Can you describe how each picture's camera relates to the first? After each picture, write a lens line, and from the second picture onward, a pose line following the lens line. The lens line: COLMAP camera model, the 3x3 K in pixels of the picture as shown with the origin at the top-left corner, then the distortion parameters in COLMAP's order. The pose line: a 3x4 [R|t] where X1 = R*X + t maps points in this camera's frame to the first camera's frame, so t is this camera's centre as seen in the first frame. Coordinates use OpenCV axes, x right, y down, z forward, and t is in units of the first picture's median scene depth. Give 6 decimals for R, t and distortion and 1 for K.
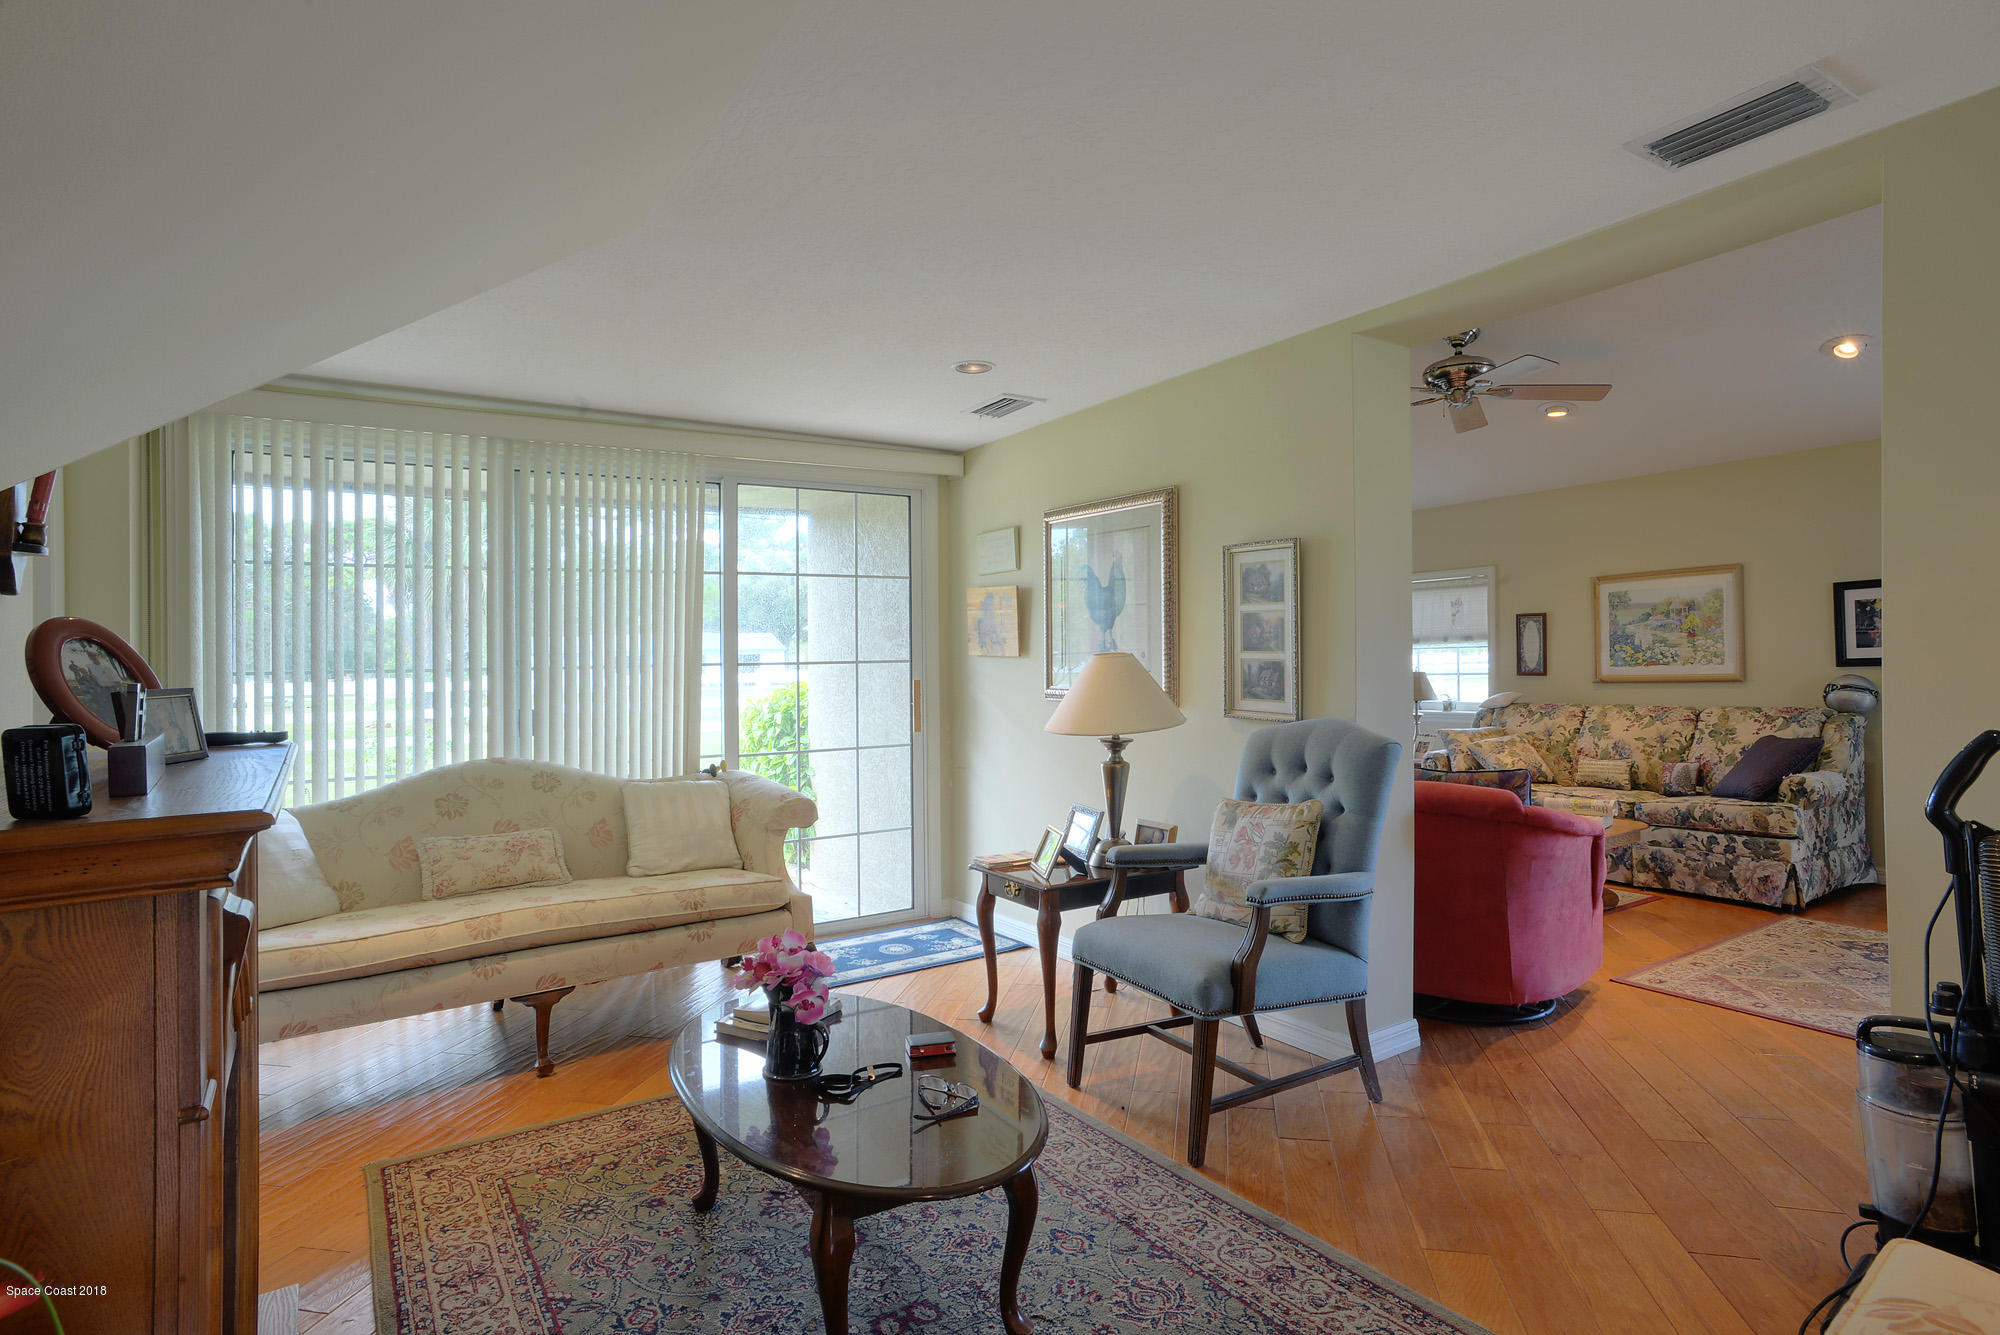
lens RADIAL K [[1018.0, 0, 1001.2], [0, 1018.0, 657.0], [0, 0, 1]] dist [-0.049721, 0.007518]
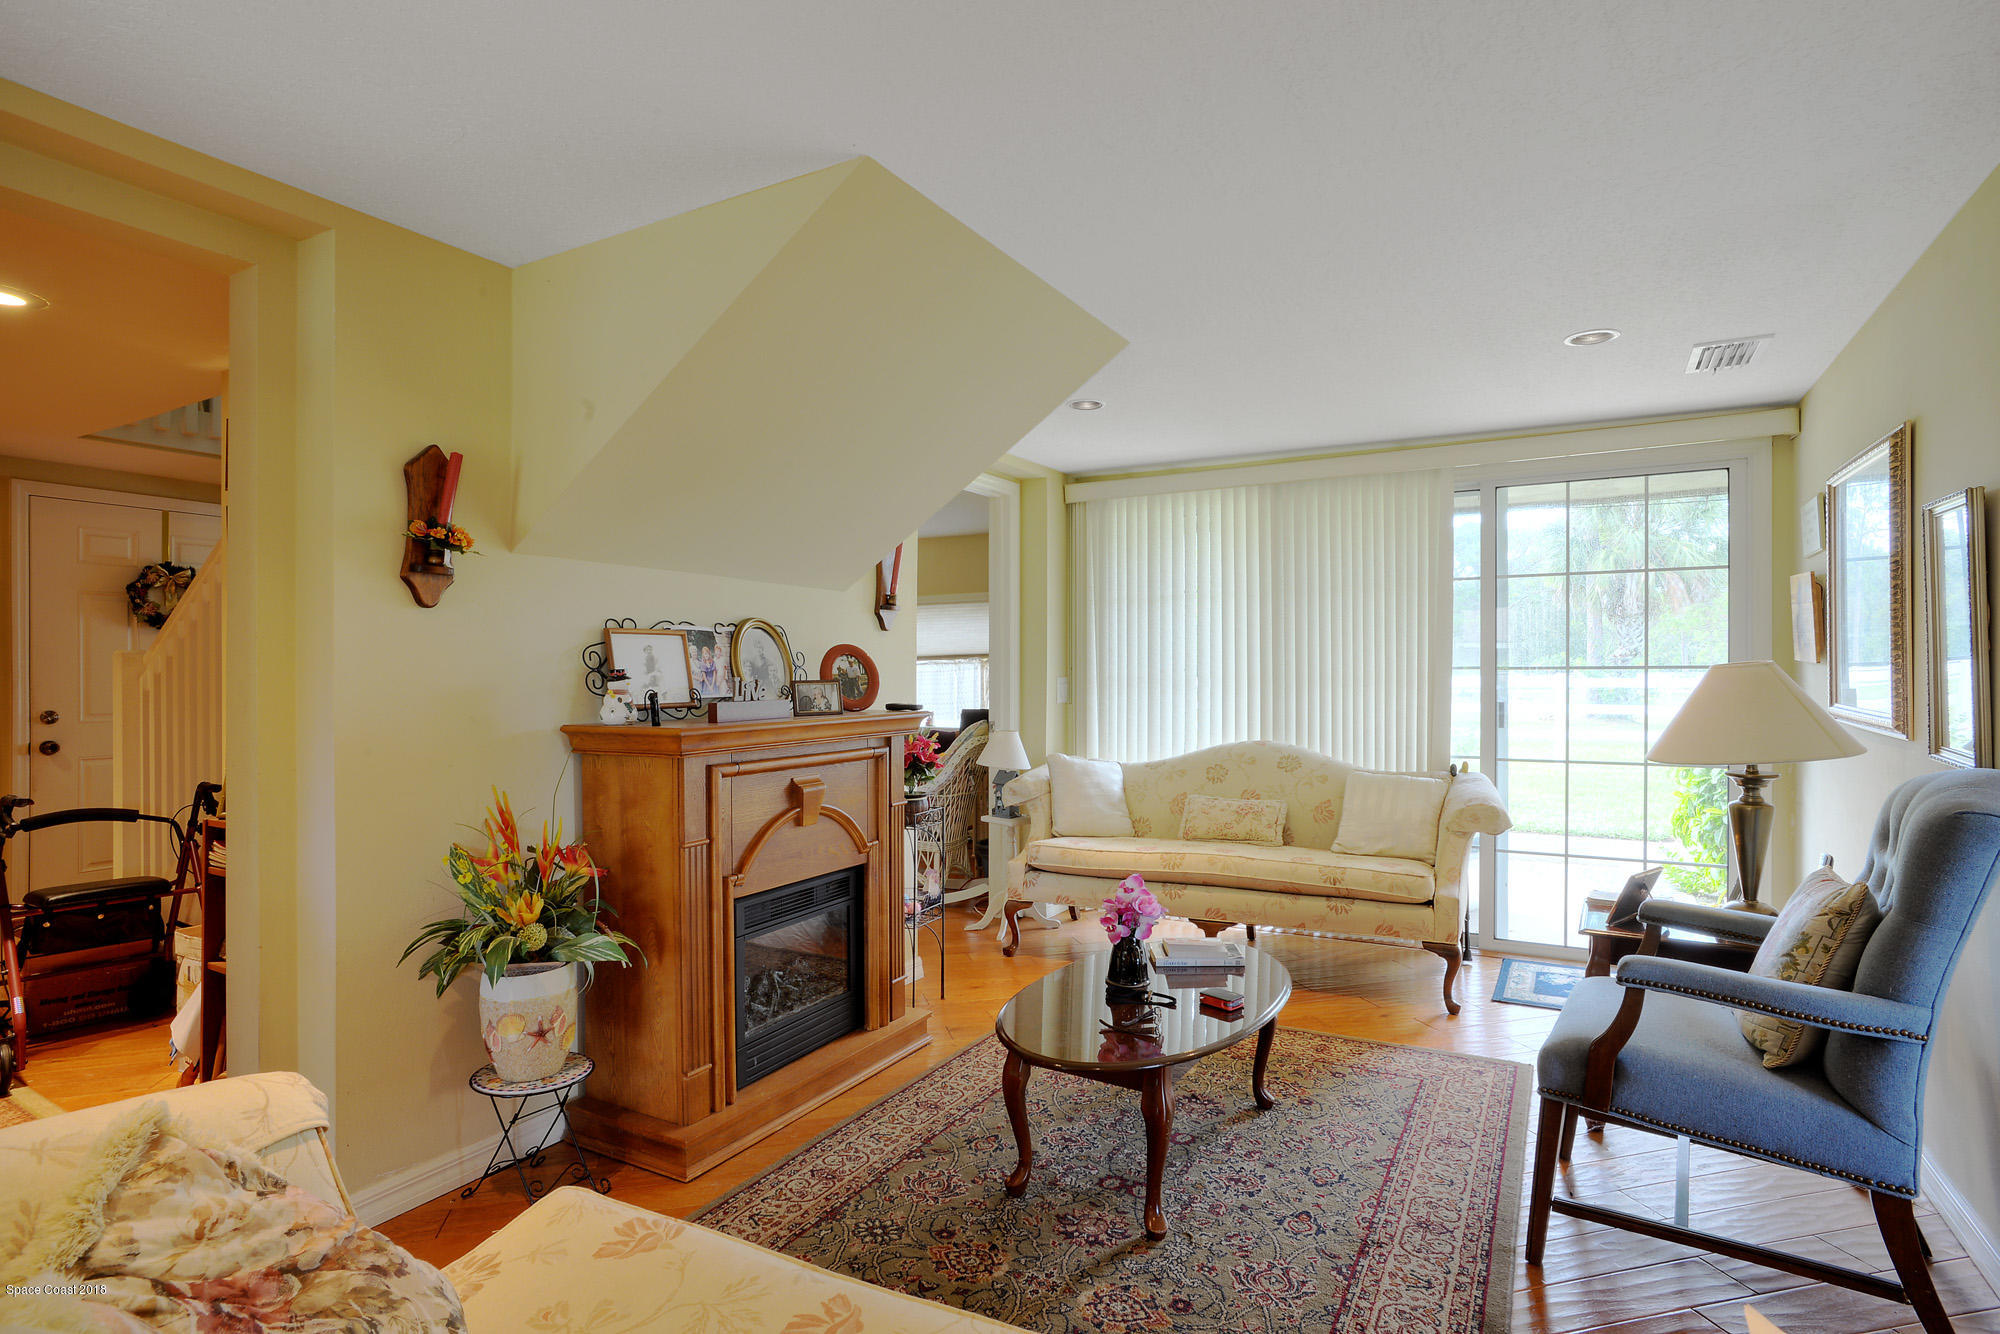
lens RADIAL K [[1018.0, 0, 1002.8], [0, 1018.0, 665.5], [0, 0, 1]] dist [-0.049721, 0.007518]
pose [[0.453621, 0.011166, -0.891125, 0.499749], [0.000433, 0.999919, 0.012750, -0.010317], [0.891195, -0.006170, 0.453579, 0.143439]]
